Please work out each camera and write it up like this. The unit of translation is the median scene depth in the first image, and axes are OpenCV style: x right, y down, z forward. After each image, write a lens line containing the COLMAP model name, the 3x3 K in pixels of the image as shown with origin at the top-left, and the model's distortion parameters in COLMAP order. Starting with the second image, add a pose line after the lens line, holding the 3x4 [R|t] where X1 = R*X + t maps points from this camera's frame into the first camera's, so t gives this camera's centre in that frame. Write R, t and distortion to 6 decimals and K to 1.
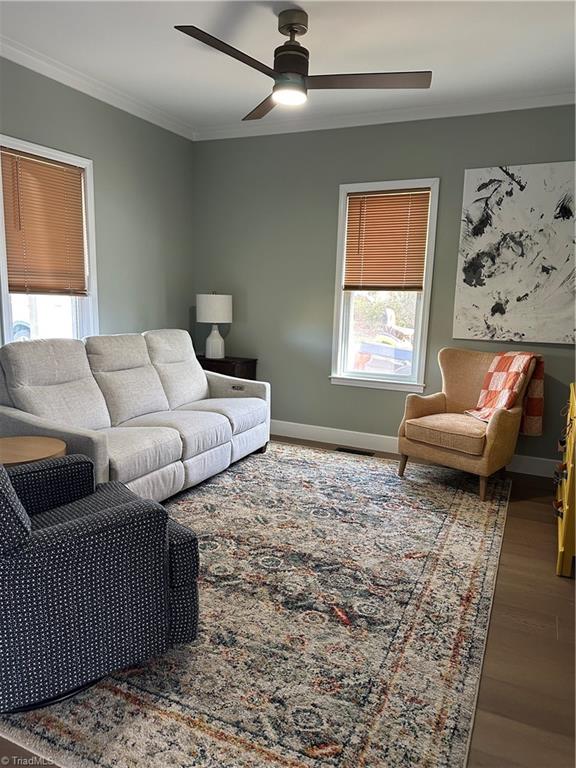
lens RADIAL K [[544.1, 0, 285.2], [0, 544.1, 388.2], [0, 0, 1]] dist [0.065591, -0.075738]
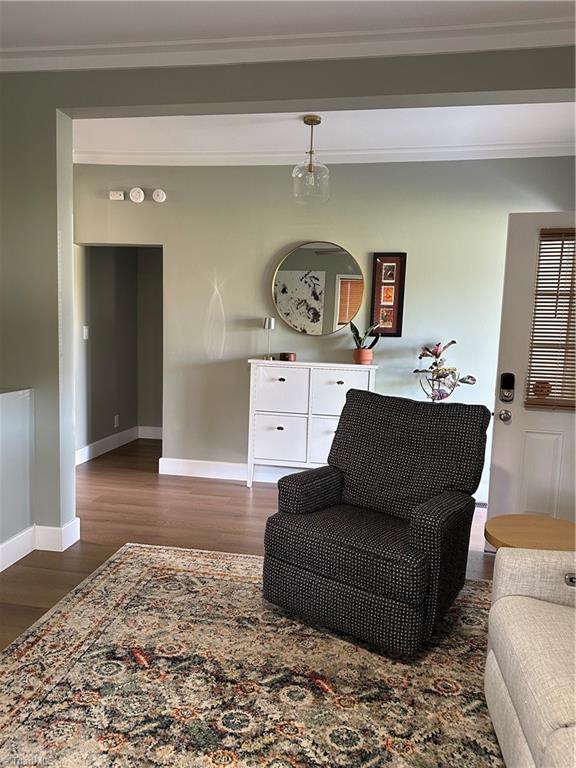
lens RADIAL K [[544.1, 0, 285.2], [0, 544.1, 388.2], [0, 0, 1]] dist [0.065591, -0.075738]
pose [[-0.961417, -0.028913, -0.273573, 0.077961], [-0.103946, 0.958918, 0.263954, -0.181598], [0.254703, 0.282206, -0.924925, 1.039130]]
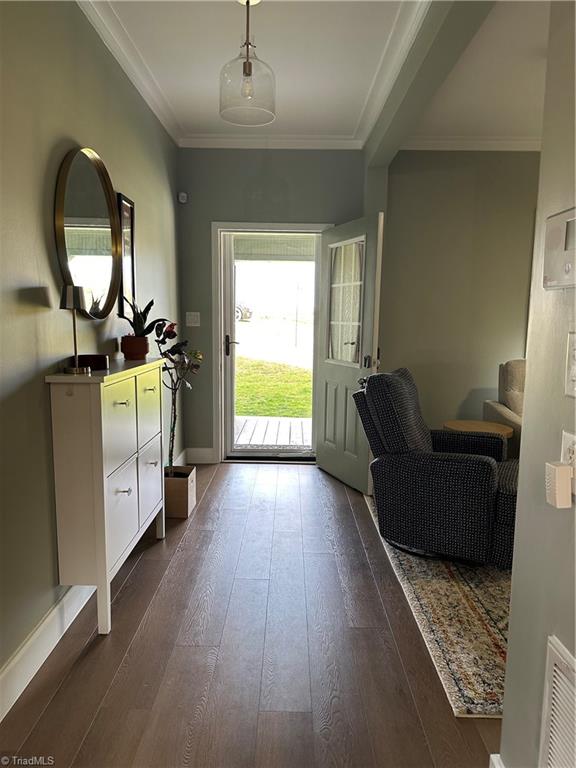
lens RADIAL K [[544.1, 0, 285.2], [0, 544.1, 388.2], [0, 0, 1]] dist [0.065591, -0.075738]
pose [[0.421725, 0.096068, -0.901620, 0.398987], [-0.158277, 0.986904, 0.031122, 0.028313], [0.892802, 0.129581, 0.431408, -0.078318]]
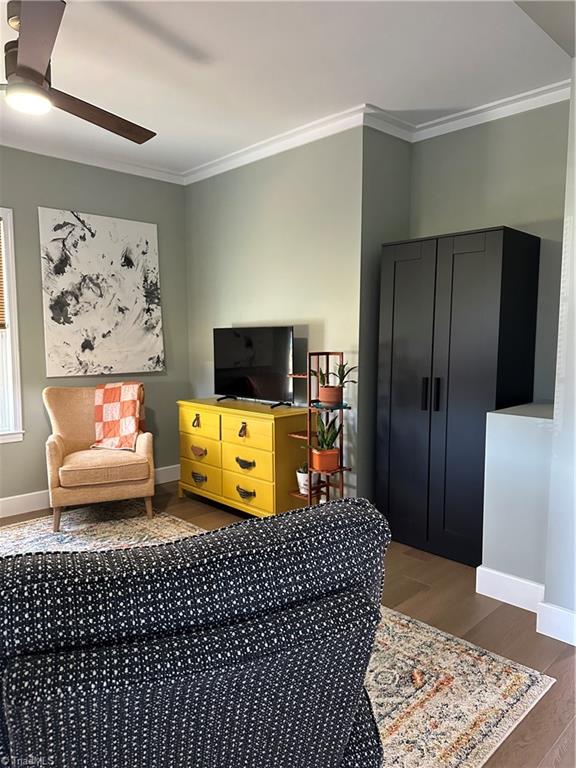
lens RADIAL K [[544.1, 0, 285.2], [0, 544.1, 388.2], [0, 0, 1]] dist [0.065591, -0.075738]
pose [[0.354213, -0.121267, 0.927269, -0.478910], [0.168692, 0.983576, 0.064191, -0.069465], [-0.919824, 0.133686, 0.368852, 0.284439]]
